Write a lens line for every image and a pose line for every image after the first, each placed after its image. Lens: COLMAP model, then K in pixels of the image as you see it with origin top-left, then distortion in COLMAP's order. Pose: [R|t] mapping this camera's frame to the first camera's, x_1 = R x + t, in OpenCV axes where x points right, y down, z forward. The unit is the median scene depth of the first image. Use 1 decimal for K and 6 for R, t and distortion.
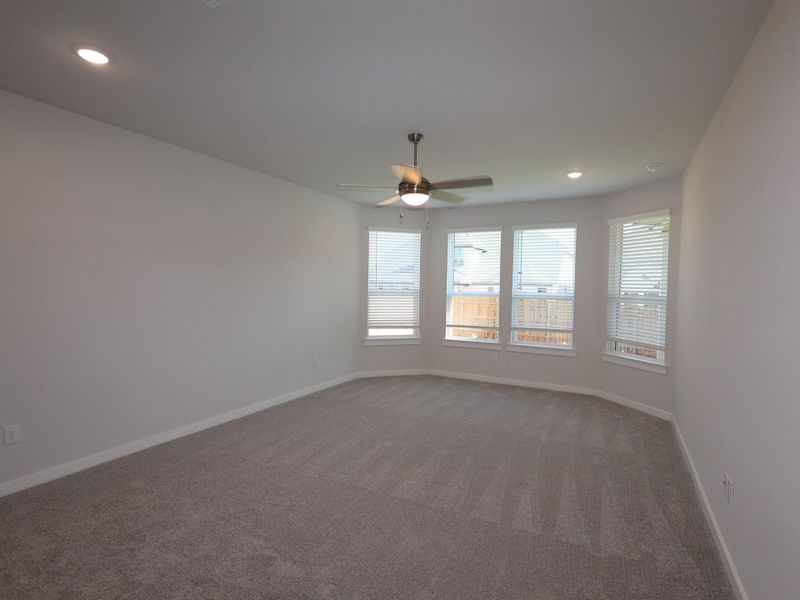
lens RADIAL K [[421.3, 0, 396.1], [0, 421.3, 291.5], [0, 0, 1]] dist [-0.002662, -0.000433]
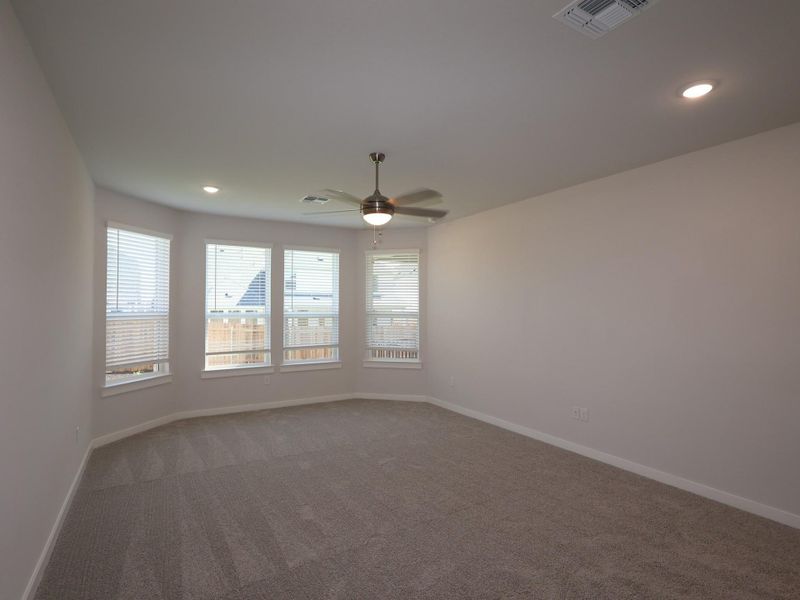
lens RADIAL K [[421.3, 0, 396.6], [0, 421.3, 306.8], [0, 0, 1]] dist [-0.002662, -0.000433]
pose [[0.502061, -0.018374, 0.864637, -0.449349], [0.014150, 0.999815, 0.013030, -0.020161], [-0.864717, 0.005692, 0.502228, 0.279546]]
